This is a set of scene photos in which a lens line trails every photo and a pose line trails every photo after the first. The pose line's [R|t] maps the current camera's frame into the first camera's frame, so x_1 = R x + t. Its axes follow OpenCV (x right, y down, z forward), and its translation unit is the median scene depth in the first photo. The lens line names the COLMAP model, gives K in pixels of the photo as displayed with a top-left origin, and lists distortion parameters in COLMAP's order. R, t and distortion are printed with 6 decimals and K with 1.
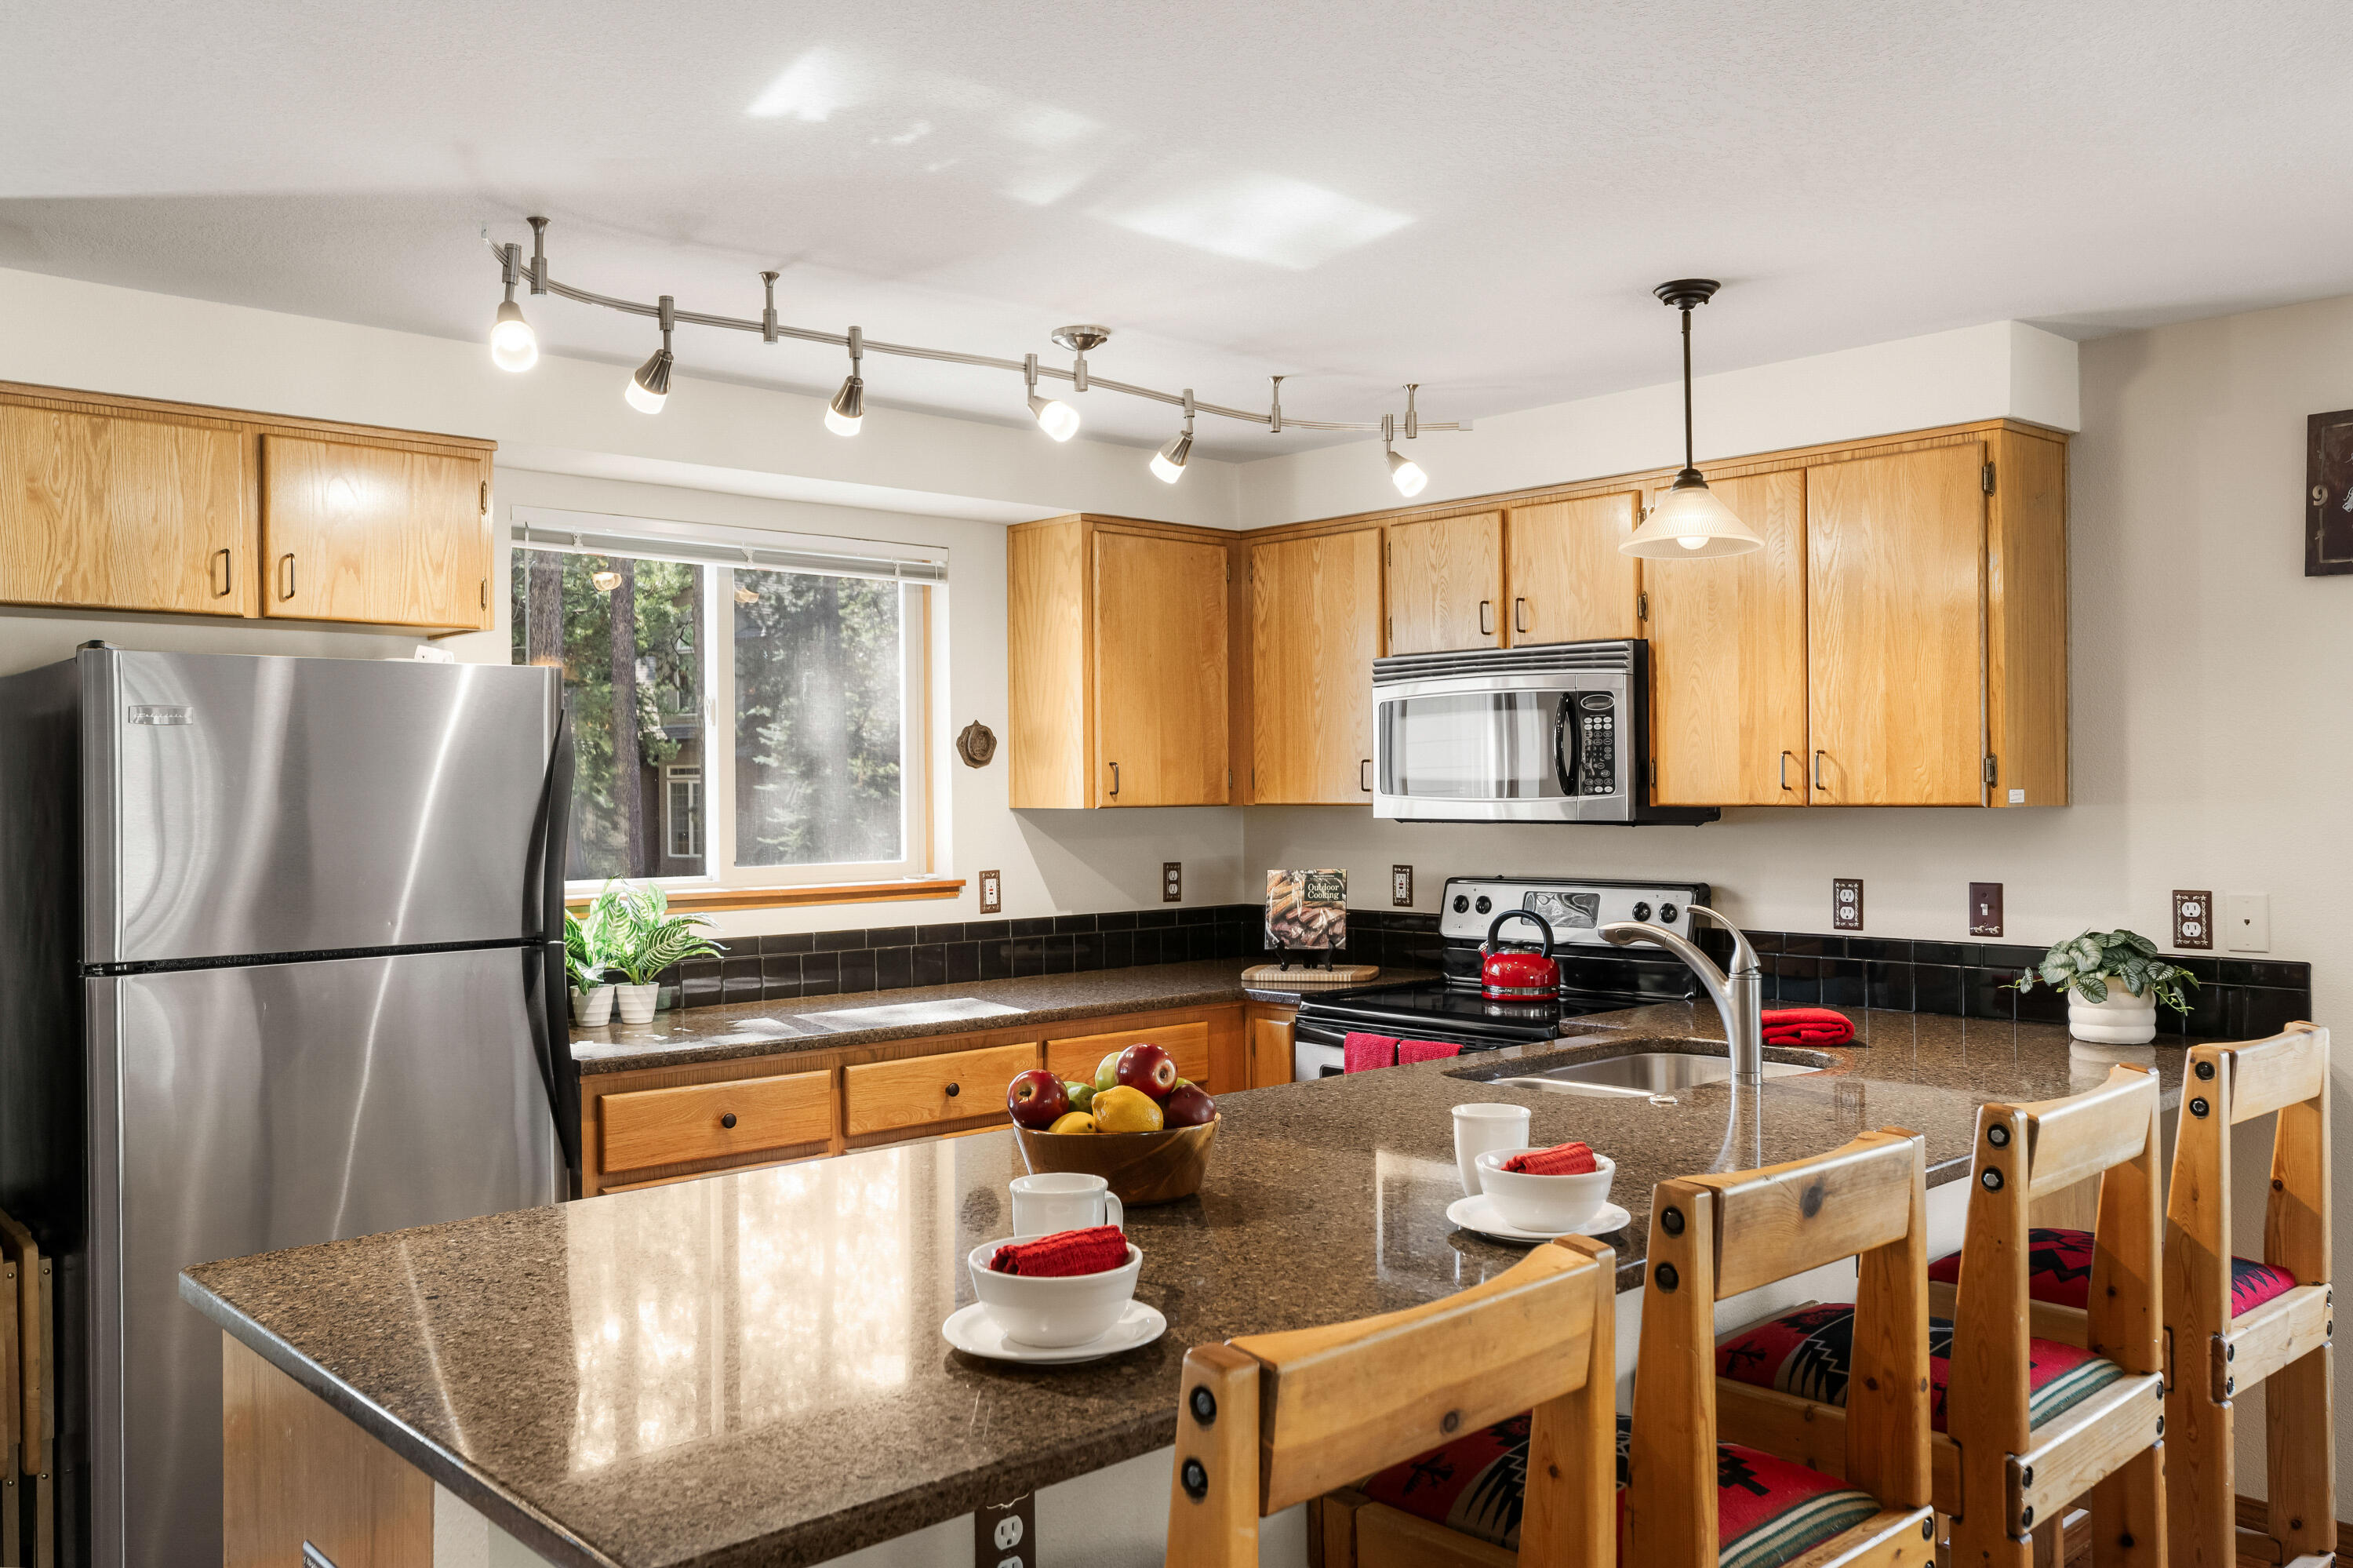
lens RADIAL K [[1835.4, 0, 1176.5], [0, 1835.4, 784.0], [0, 0, 1]] dist [-0.010859, 0.040659]
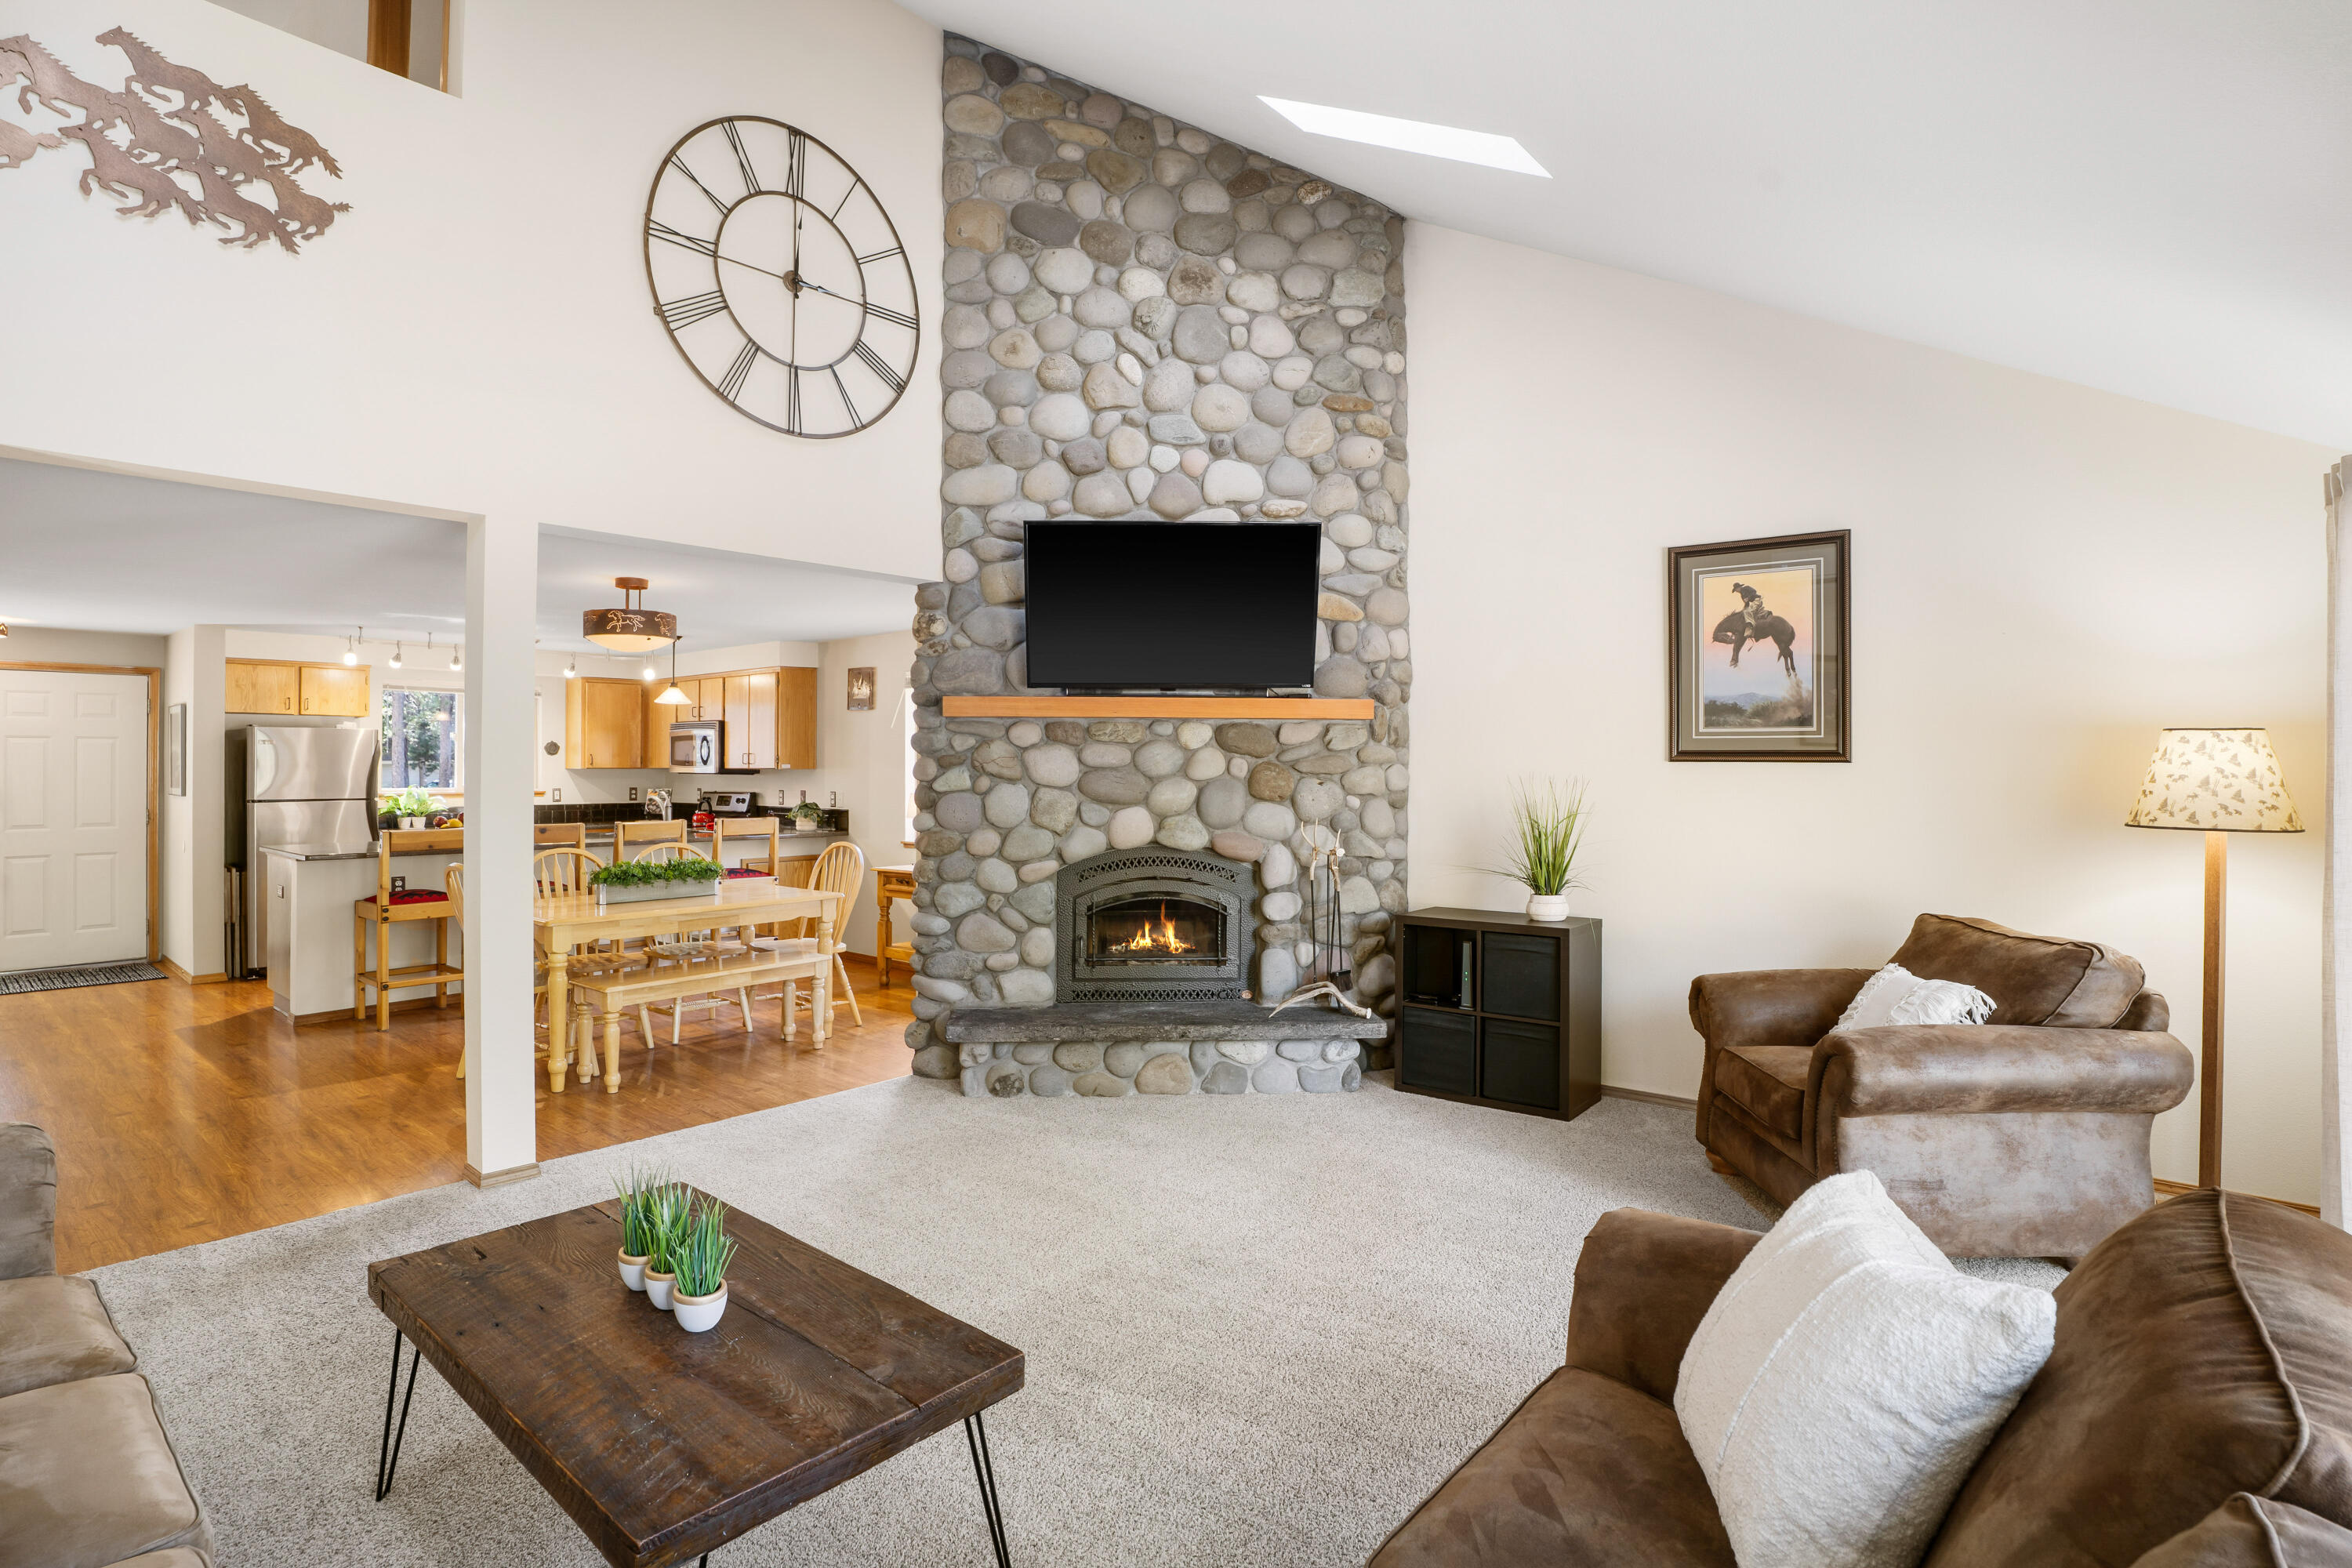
lens RADIAL K [[1173.5, 0, 1176.8], [0, 1173.5, 752.4], [0, 0, 1]] dist [-0.051866, 0.013179]
pose [[0.992436, 0.010229, 0.122333, 0.848885], [-0.008853, 0.999891, -0.011787, -0.000803], [-0.122440, 0.010615, 0.992419, -1.311003]]
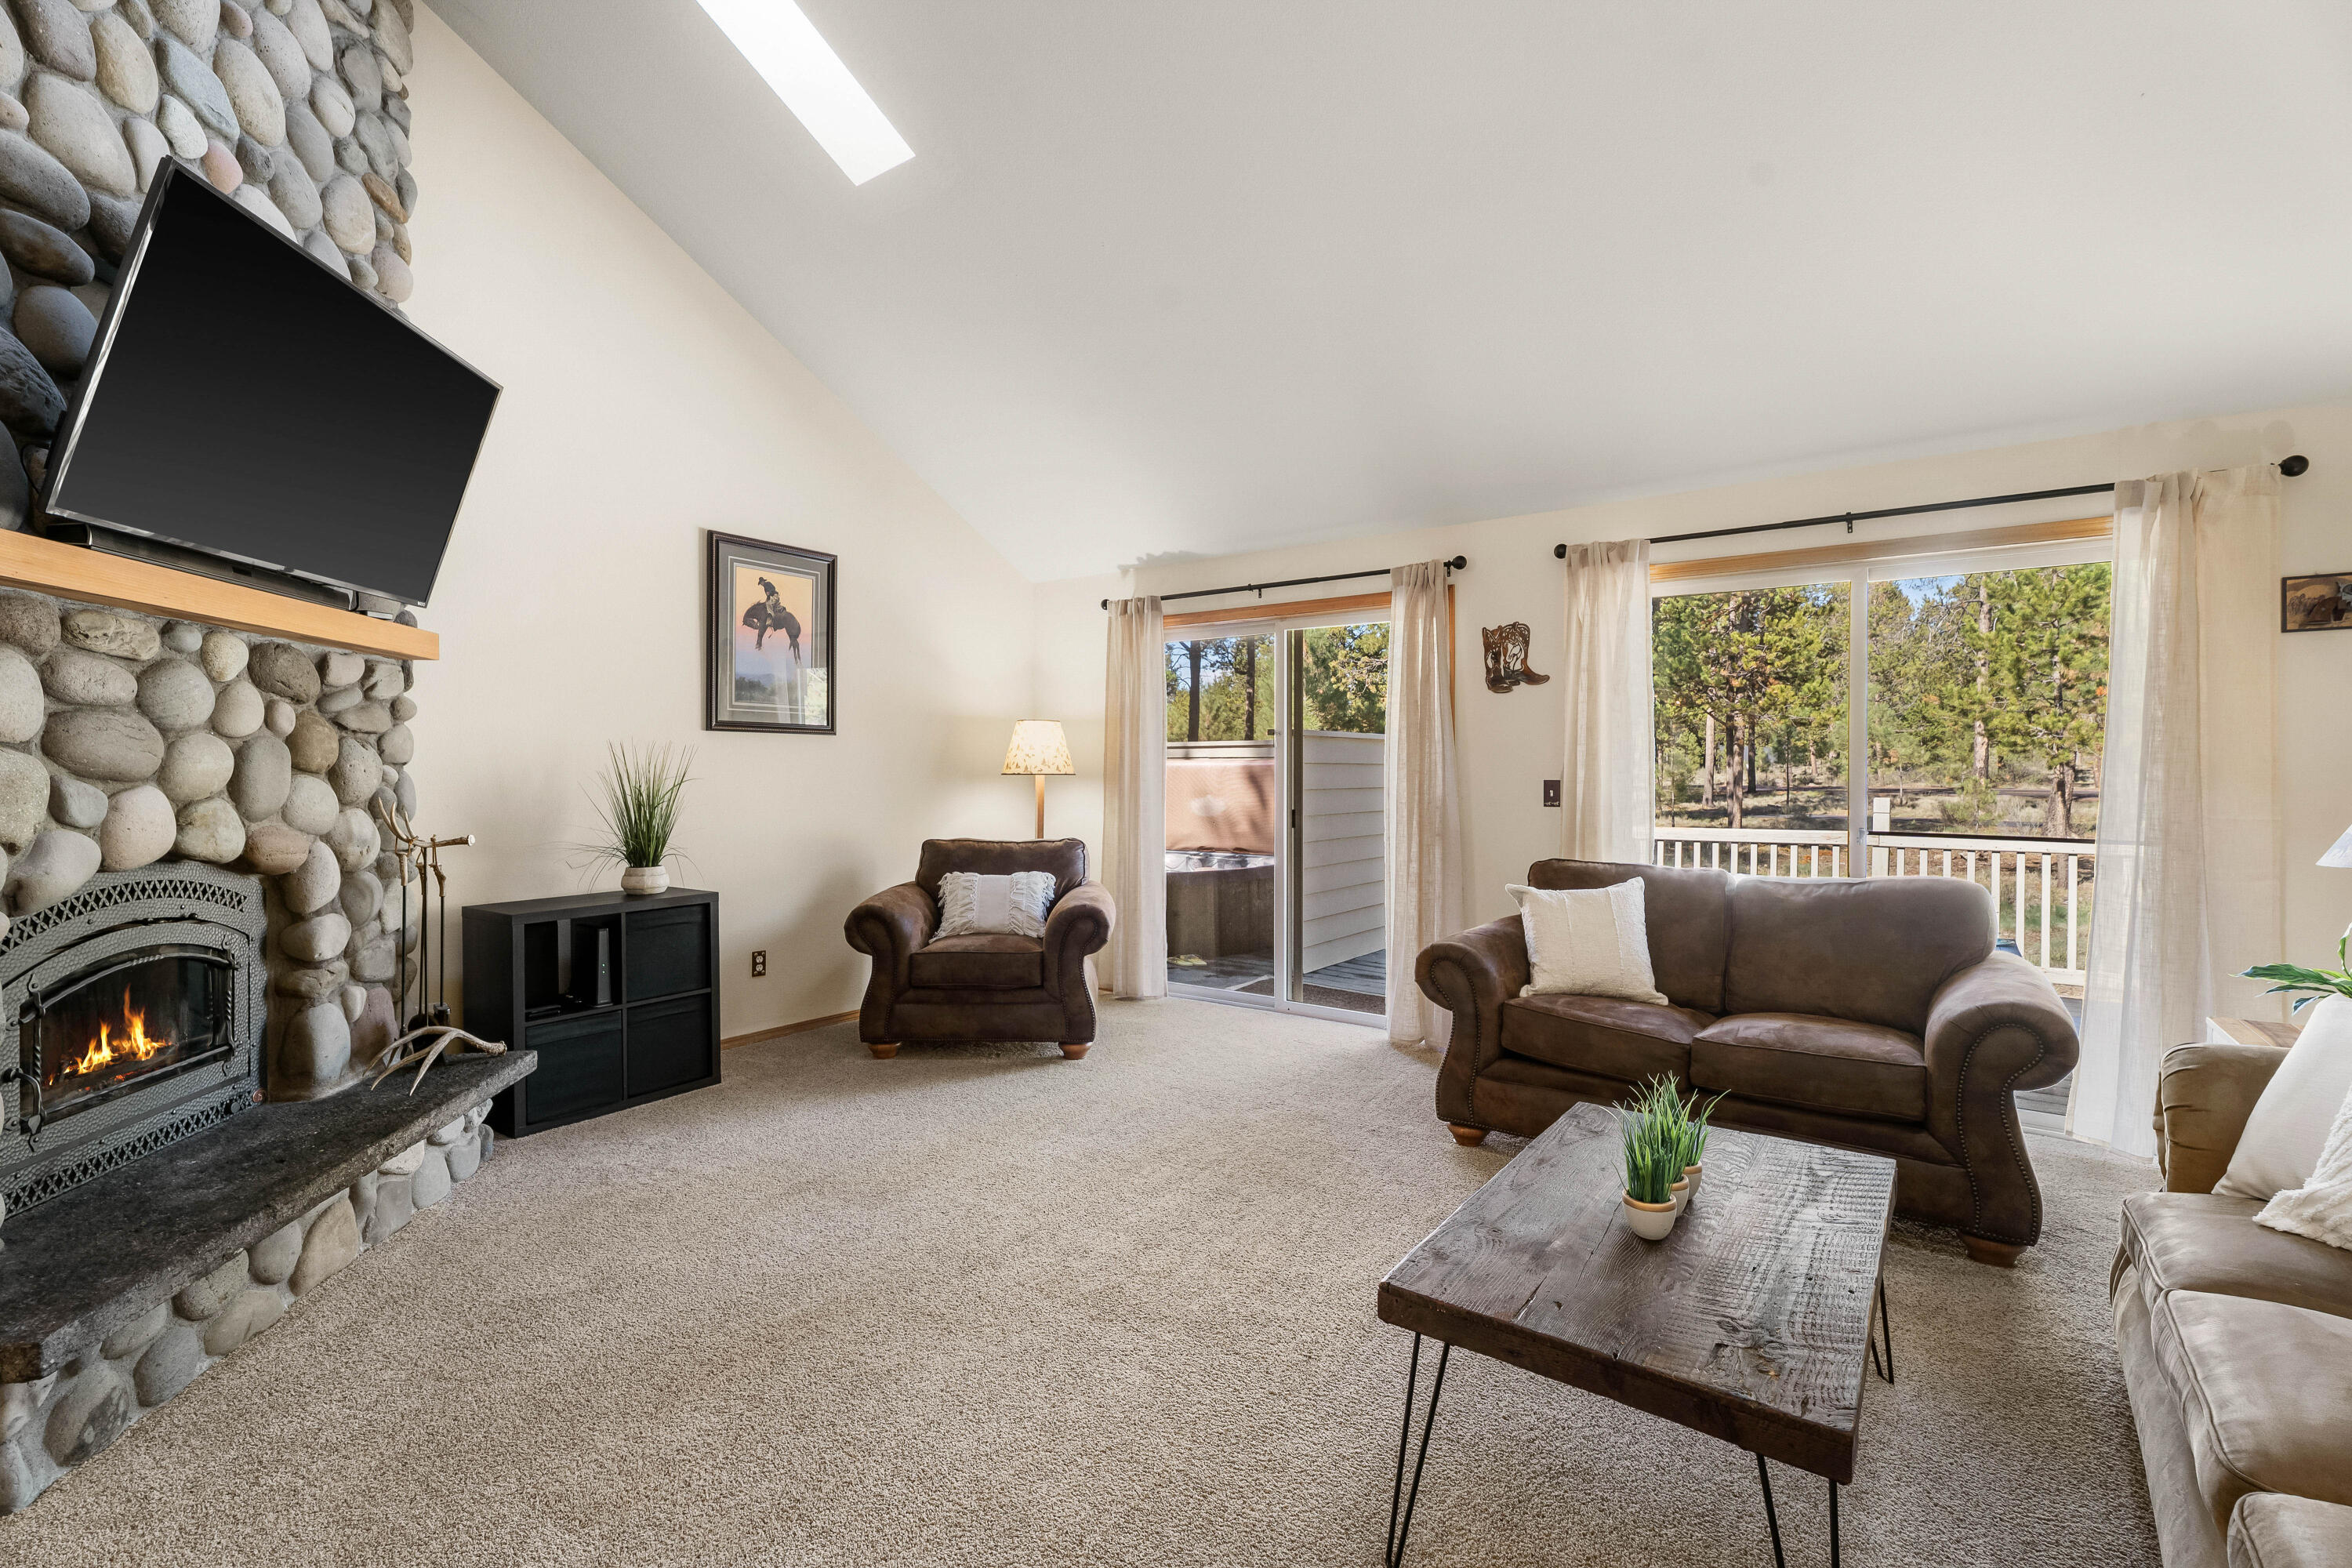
lens RADIAL K [[1093.4, 0, 1140.8], [0, 1093.4, 782.5], [0, 0, 1]] dist [-0.001522, 0.000109]
pose [[-0.197207, -0.006007, 0.980344, 0.222346], [0.000378, 0.999981, 0.006203, 0.040032], [-0.980362, 0.001594, -0.197201, -0.410595]]
